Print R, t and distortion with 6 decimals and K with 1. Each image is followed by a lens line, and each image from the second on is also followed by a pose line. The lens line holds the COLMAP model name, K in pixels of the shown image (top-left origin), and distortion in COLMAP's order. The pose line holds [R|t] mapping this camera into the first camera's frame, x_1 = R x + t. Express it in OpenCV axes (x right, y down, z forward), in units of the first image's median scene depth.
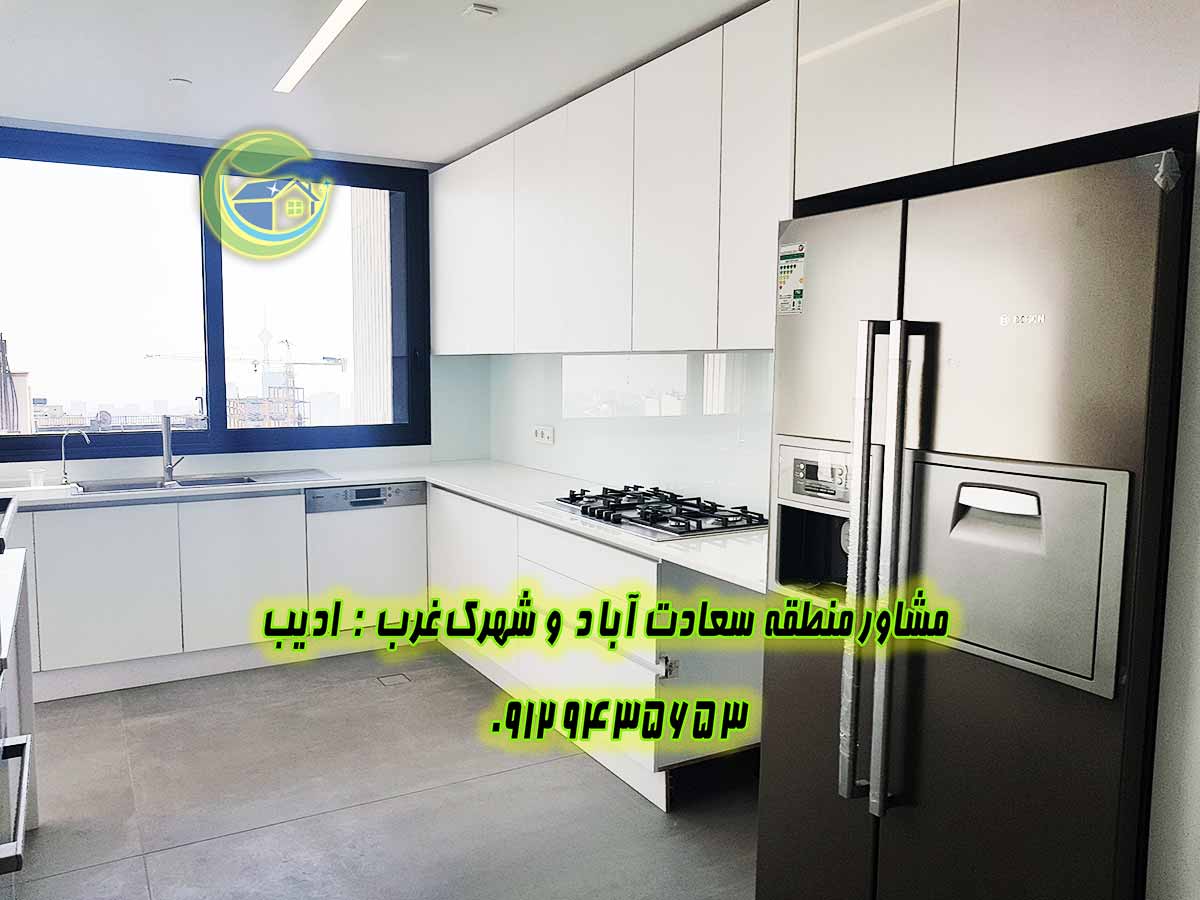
lens RADIAL K [[938.1, 0, 598.5], [0, 938.1, 447.8], [0, 0, 1]] dist [-0.007072, -0.005201]
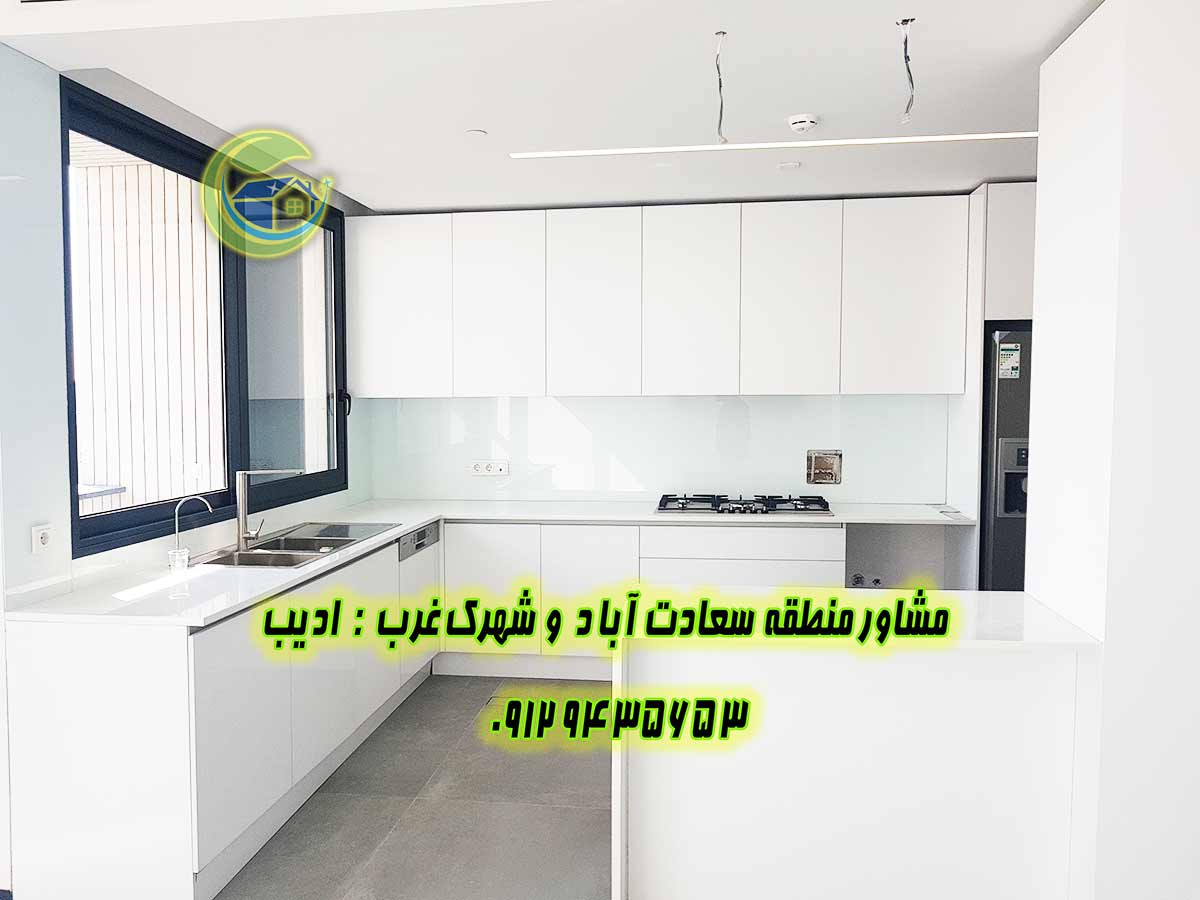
lens RADIAL K [[938.1, 0, 596.2], [0, 938.1, 456.1], [0, 0, 1]] dist [-0.007072, -0.005201]
pose [[0.583190, -0.049680, 0.810815, -0.932572], [0.077049, 0.997011, 0.005670, -0.025566], [-0.808673, 0.059166, 0.585275, 0.256870]]
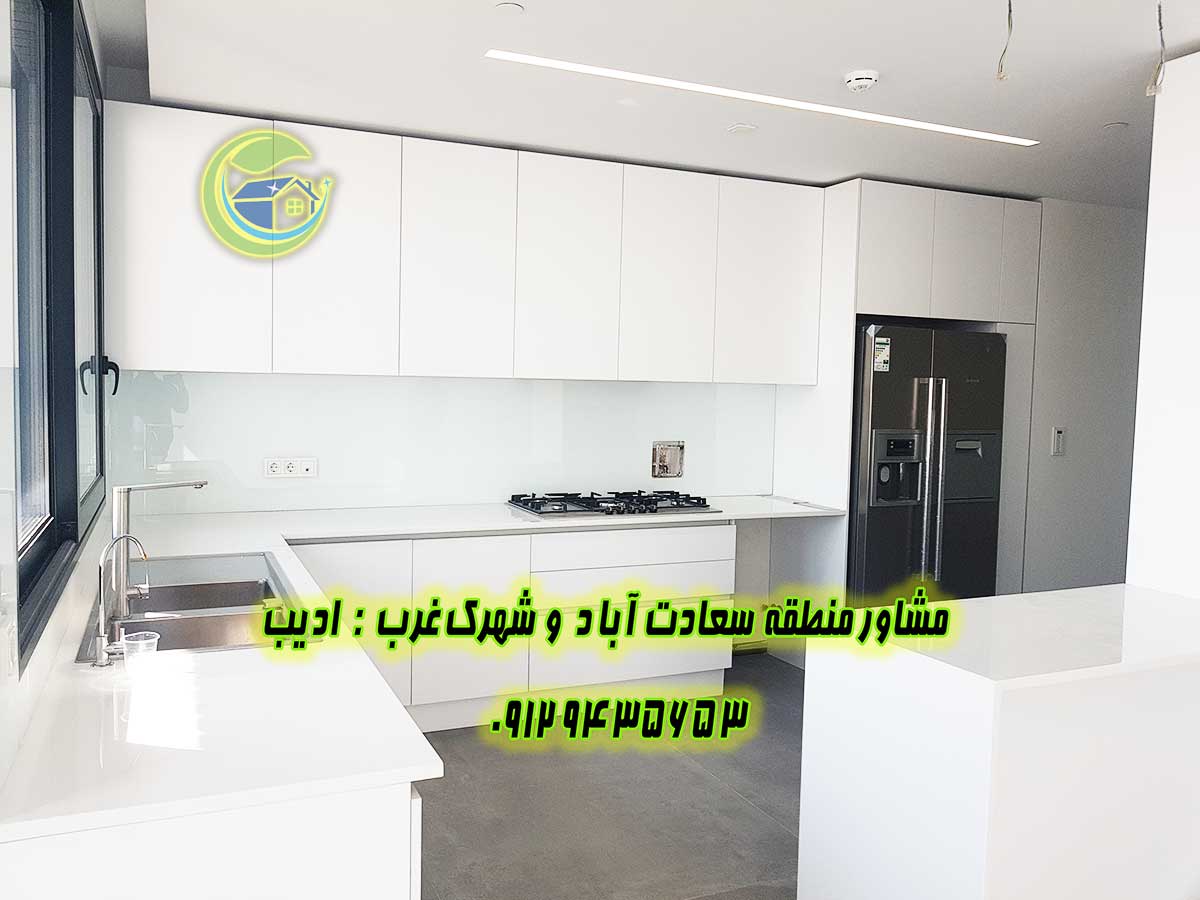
lens RADIAL K [[938.1, 0, 601.9], [0, 938.1, 453.1], [0, 0, 1]] dist [-0.007072, -0.005201]
pose [[0.084115, -0.064017, 0.994398, -0.918047], [0.070527, 0.995814, 0.058142, -0.059468], [-0.993957, 0.065241, 0.088277, 0.683541]]
